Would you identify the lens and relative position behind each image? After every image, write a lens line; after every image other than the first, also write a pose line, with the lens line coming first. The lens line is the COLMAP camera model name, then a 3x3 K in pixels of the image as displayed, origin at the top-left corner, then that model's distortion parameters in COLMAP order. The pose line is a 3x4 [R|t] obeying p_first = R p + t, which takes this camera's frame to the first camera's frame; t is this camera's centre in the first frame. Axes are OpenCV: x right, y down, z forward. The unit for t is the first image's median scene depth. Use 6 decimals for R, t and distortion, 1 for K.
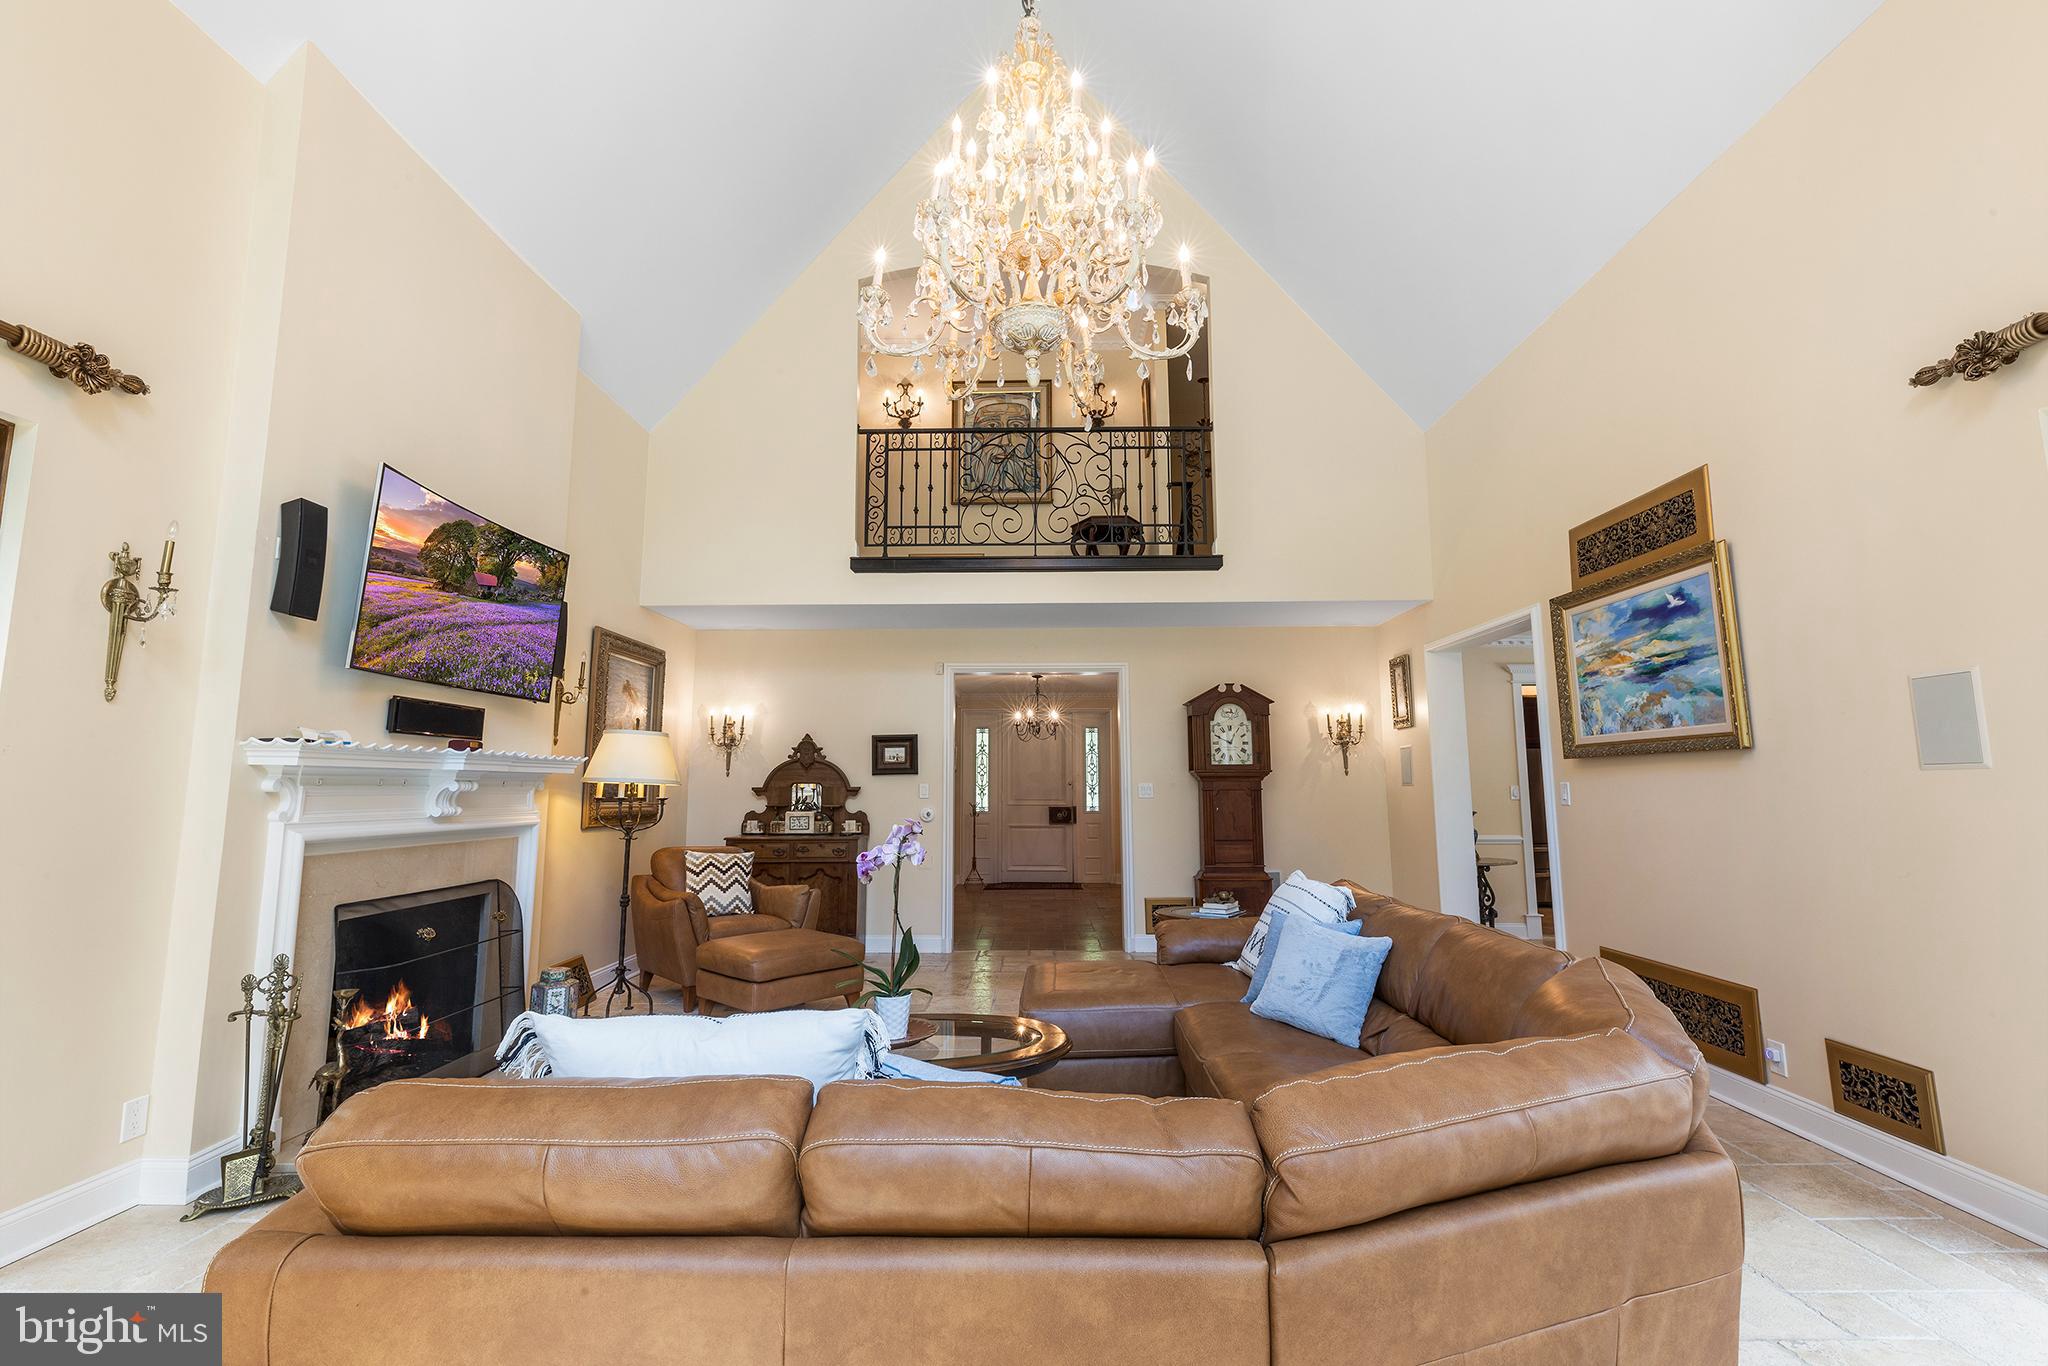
lens RADIAL K [[922.6, 0, 1023.0], [0, 922.6, 686.9], [0, 0, 1]] dist [0.009328, -0.000297]
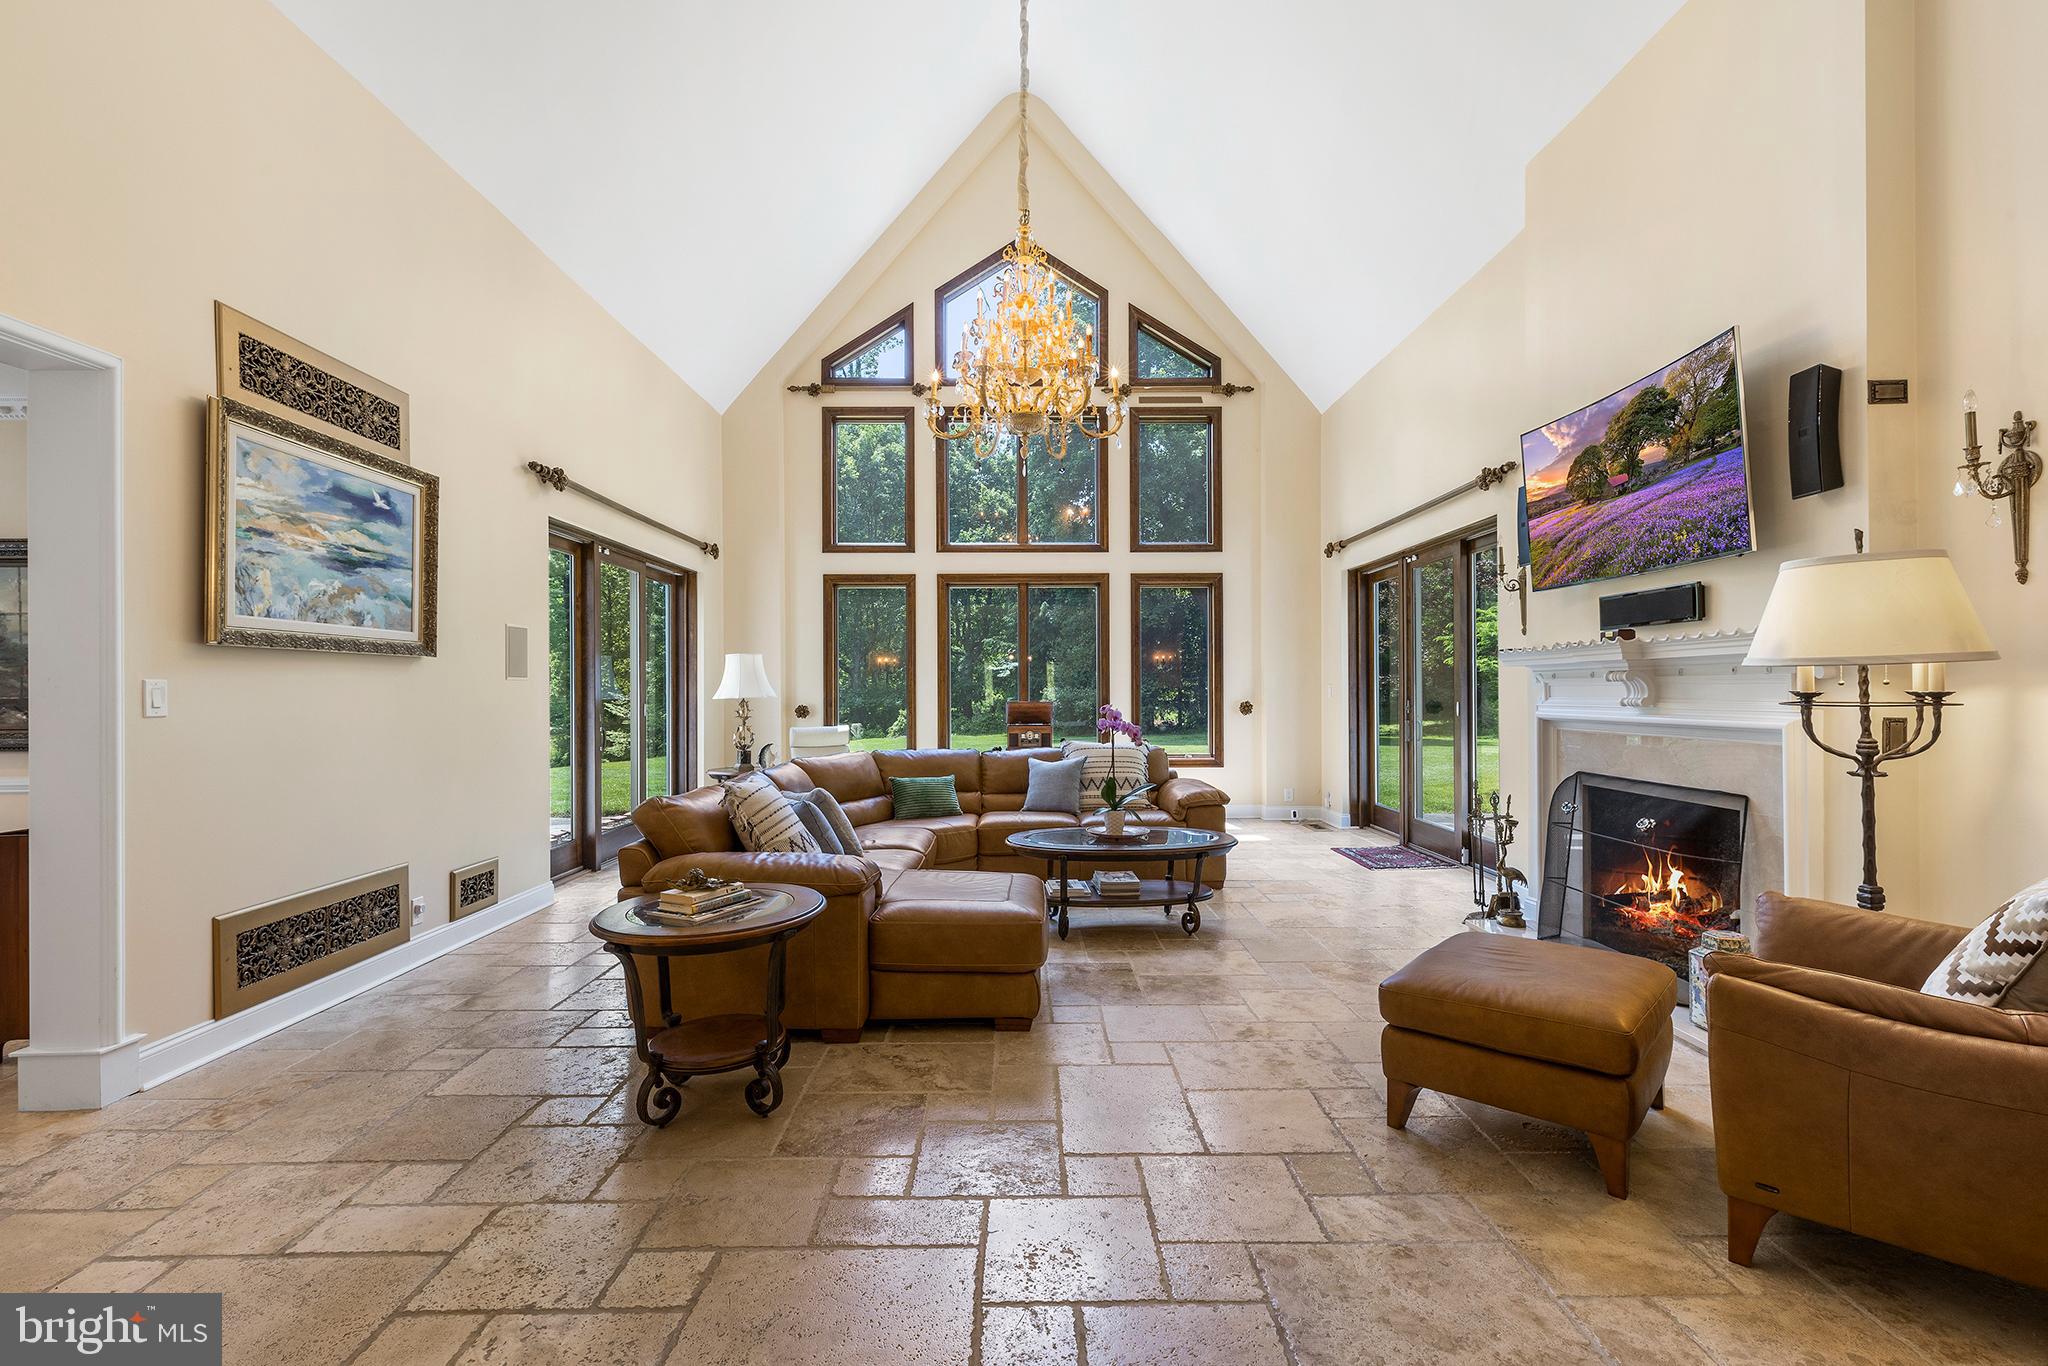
lens RADIAL K [[922.6, 0, 1023.0], [0, 922.6, 686.9], [0, 0, 1]] dist [0.009328, -0.000297]
pose [[-0.999759, 0.007537, -0.020636, 0.035987], [0.009879, 0.993217, -0.115859, 0.211497], [0.019623, -0.116035, -0.993051, 1.854456]]
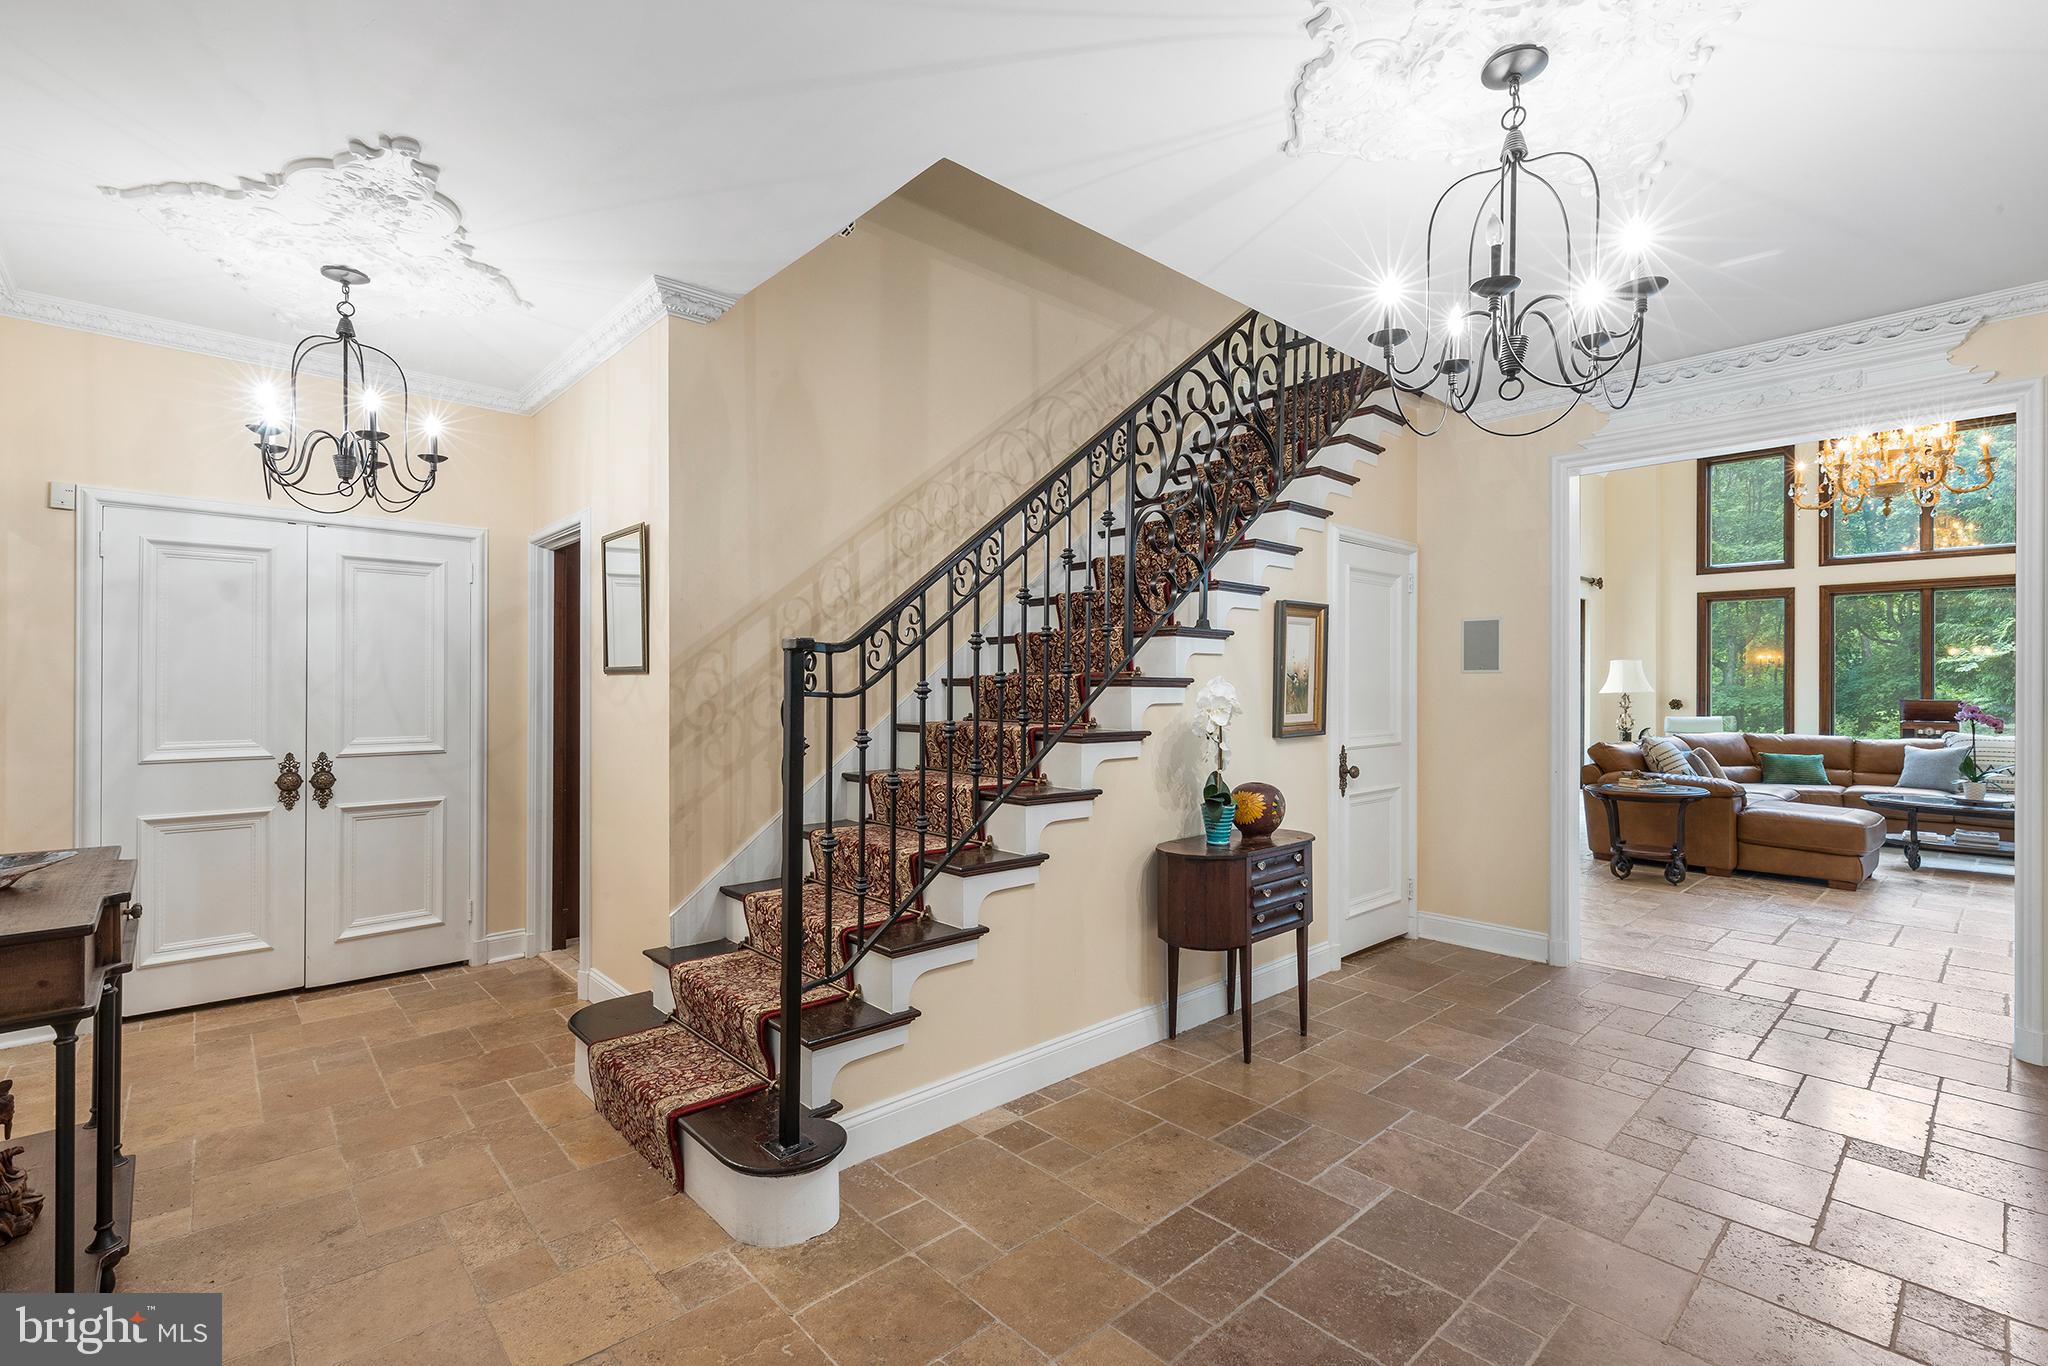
lens RADIAL K [[919.9, 0, 1024.0], [0, 919.9, 683.0], [0, 0, 1]] dist [0.001234, -0.000105]
pose [[-0.687919, 0.000342, 0.725787, -0.205996], [-0.084896, 0.993097, -0.080934, 0.381487], [-0.720805, -0.117292, -0.683142, 3.359123]]
